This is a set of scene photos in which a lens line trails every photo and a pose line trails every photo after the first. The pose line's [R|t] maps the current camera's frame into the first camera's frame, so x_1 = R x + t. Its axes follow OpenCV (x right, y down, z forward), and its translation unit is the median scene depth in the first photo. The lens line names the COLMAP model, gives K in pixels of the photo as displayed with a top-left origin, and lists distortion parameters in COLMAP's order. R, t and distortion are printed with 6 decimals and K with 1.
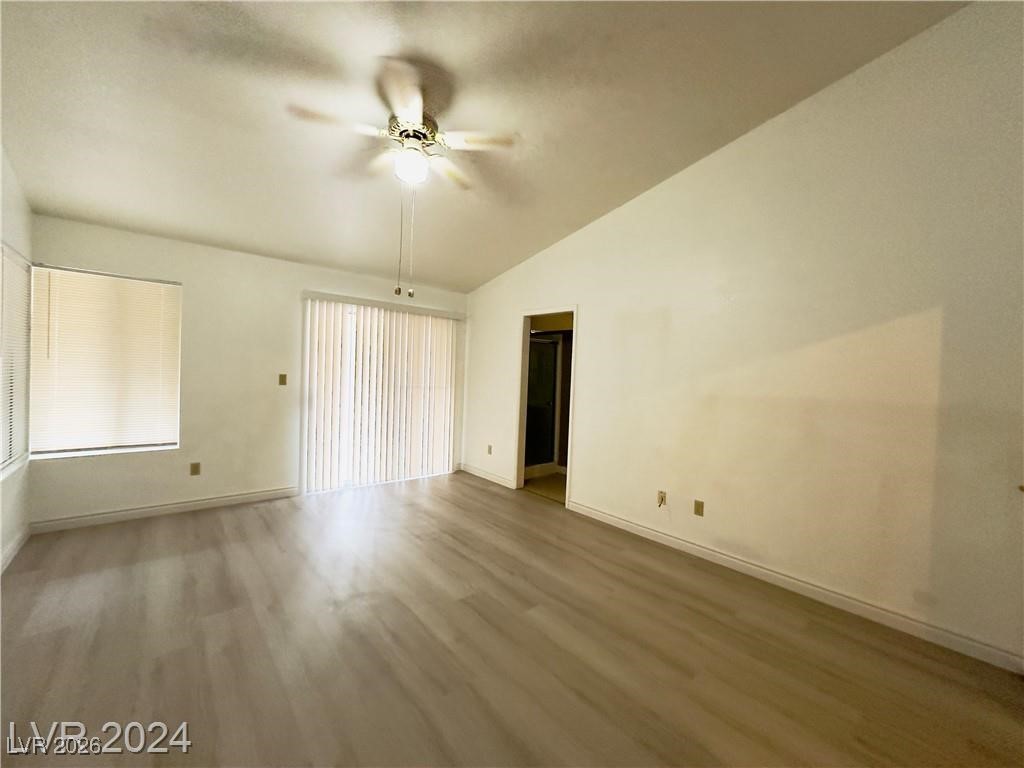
lens RADIAL K [[410.2, 0, 512.0], [0, 410.2, 384.0], [0, 0, 1]] dist [0.002209, -0.008824]
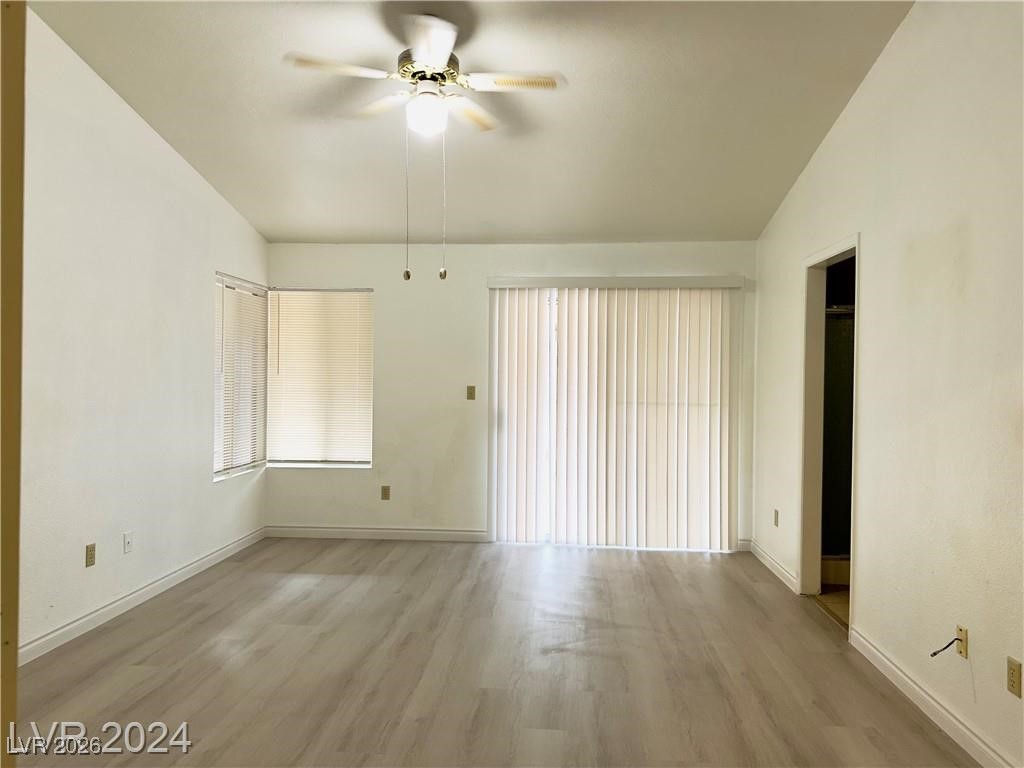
lens RADIAL K [[718.5, 0, 512.0], [0, 718.5, 384.0], [0, 0, 1]] dist [0.026352, -0.003617]
pose [[0.694069, -0.025314, -0.719464, 0.492492], [-0.005444, 0.999168, -0.040408, 0.027554], [0.719888, 0.031963, 0.693354, 0.085405]]
